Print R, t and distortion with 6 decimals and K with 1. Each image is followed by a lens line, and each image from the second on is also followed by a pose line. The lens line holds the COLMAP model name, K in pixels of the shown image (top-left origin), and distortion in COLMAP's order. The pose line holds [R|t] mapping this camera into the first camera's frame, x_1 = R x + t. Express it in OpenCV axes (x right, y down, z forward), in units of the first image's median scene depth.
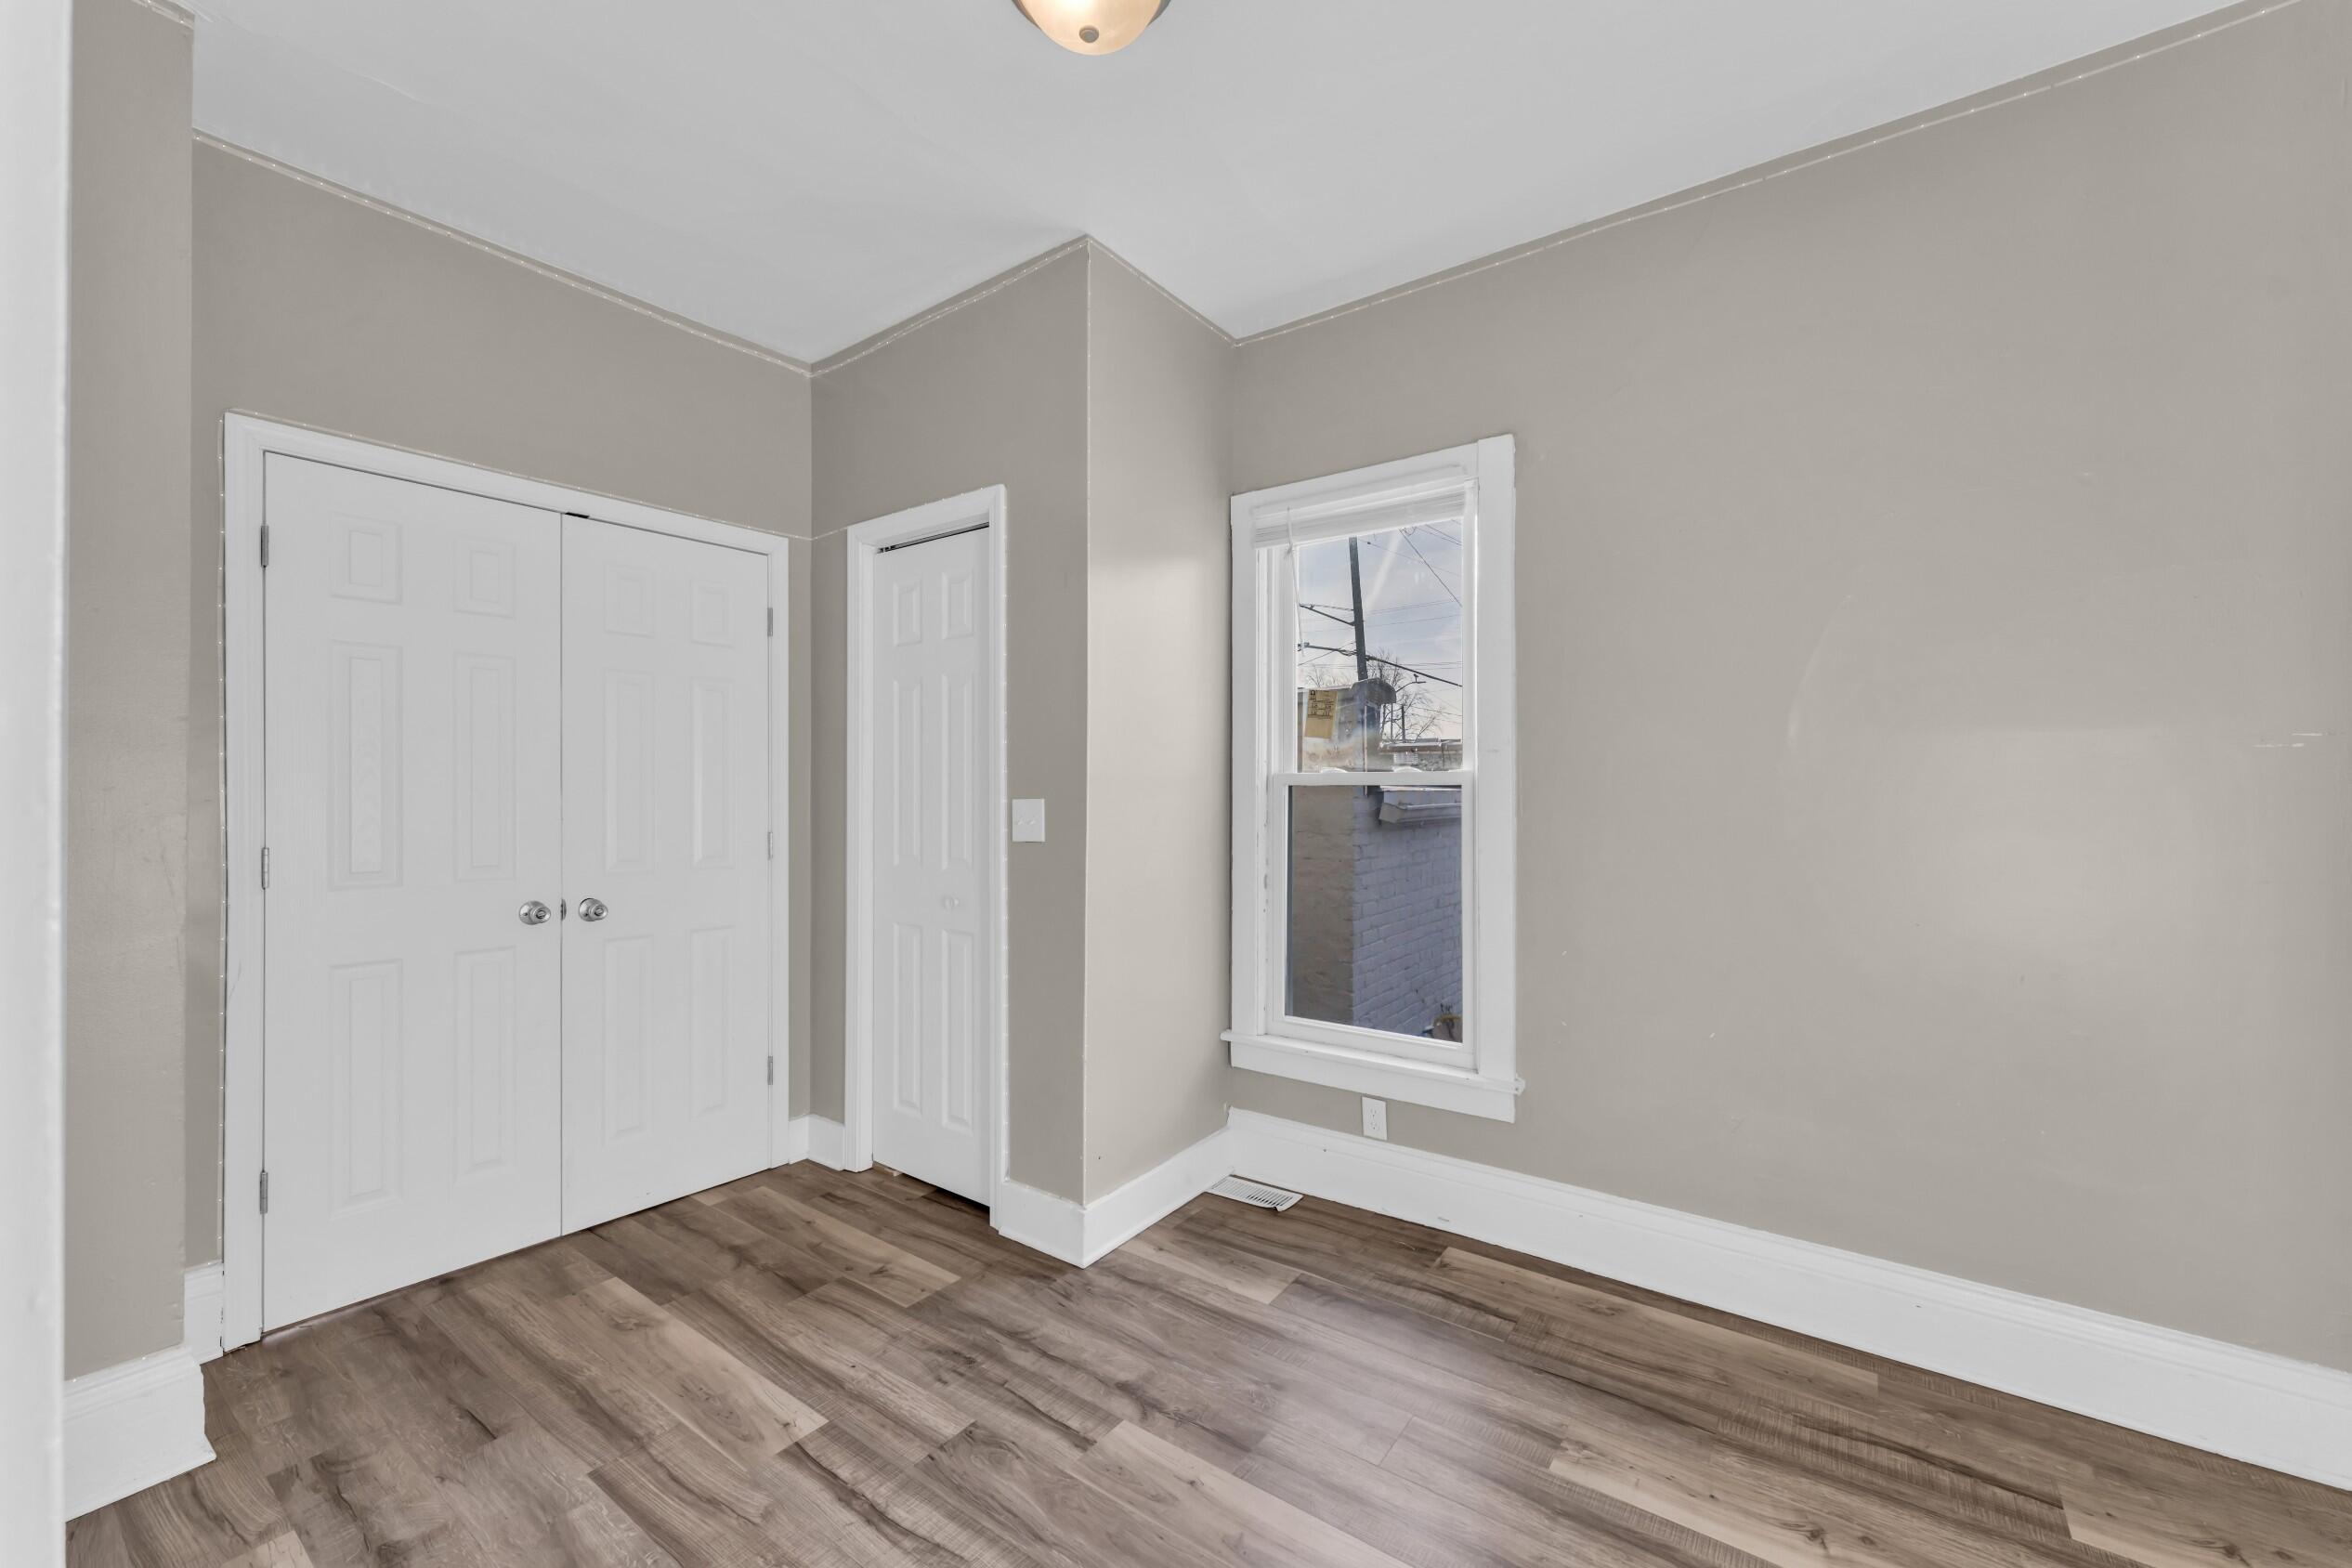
lens RADIAL K [[934.5, 0, 1168.8], [0, 934.5, 790.2], [0, 0, 1]] dist [0.002963, 0.000048]
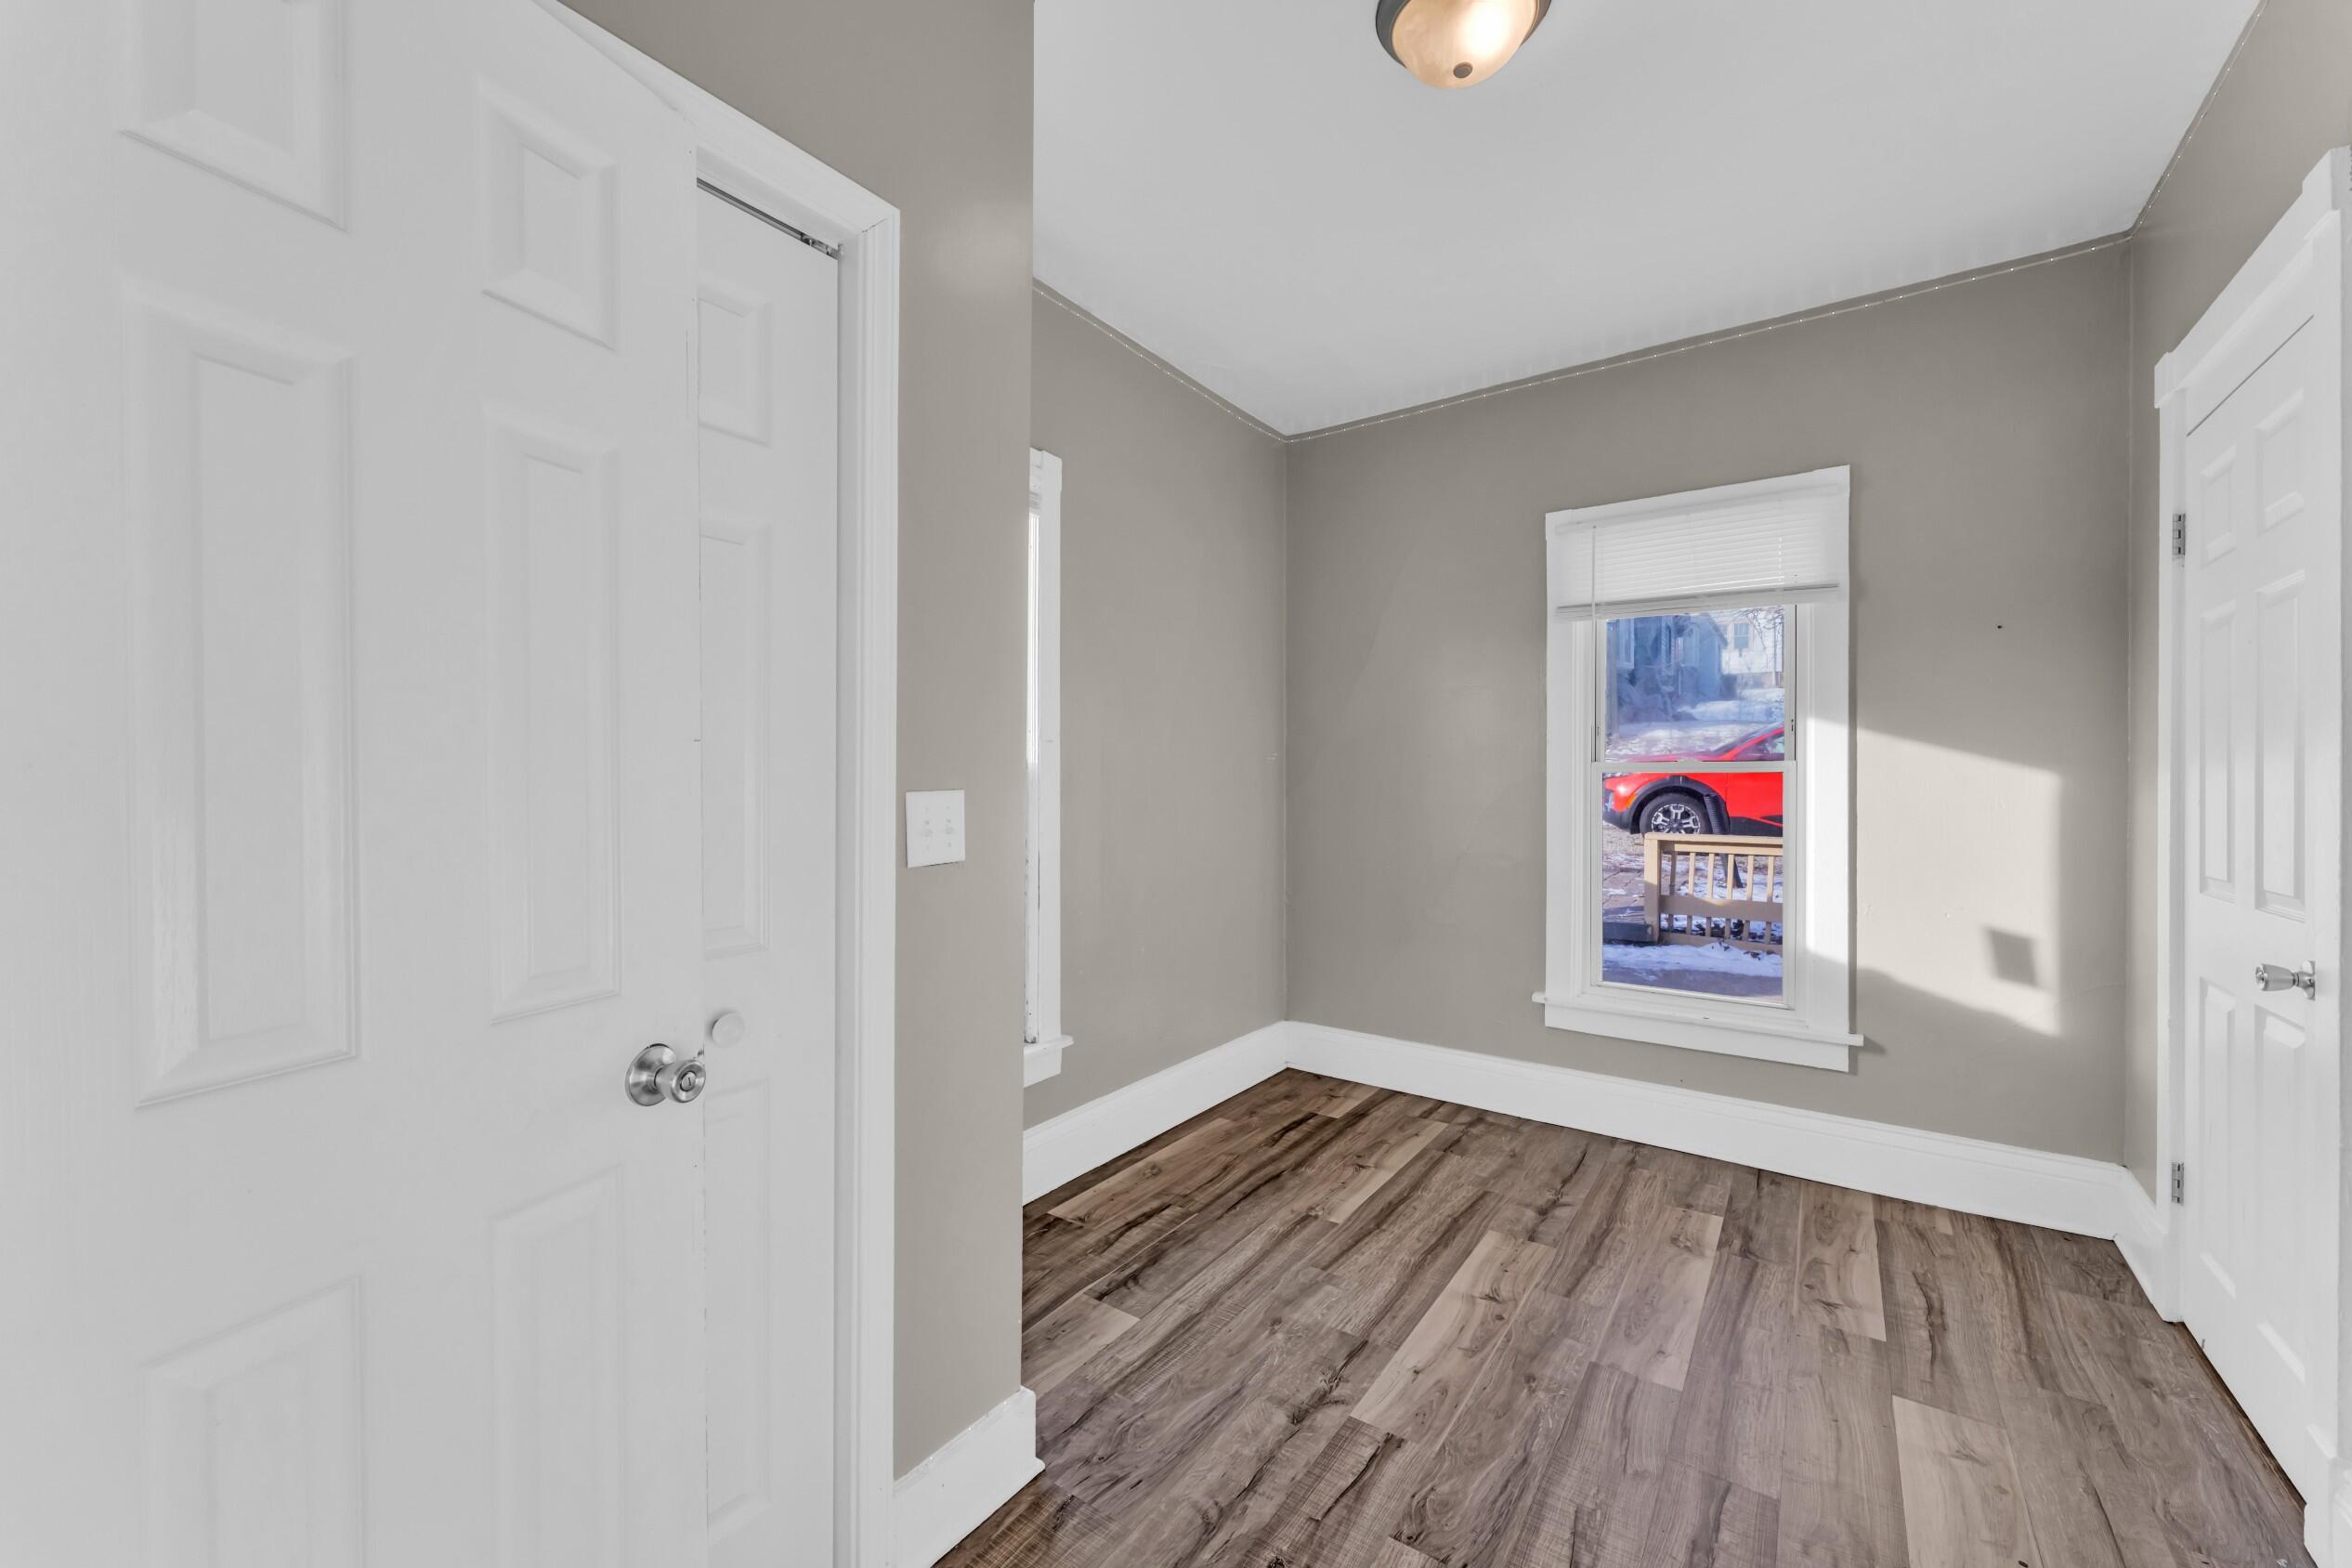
lens RADIAL K [[934.5, 0, 1169.4], [0, 934.5, 785.9], [0, 0, 1]] dist [0.002963, 0.000048]
pose [[-0.018199, -0.006578, 0.999813, -1.013710], [-0.002694, 0.999975, 0.006530, 0.002557], [-0.999831, -0.002575, -0.018216, 1.193618]]
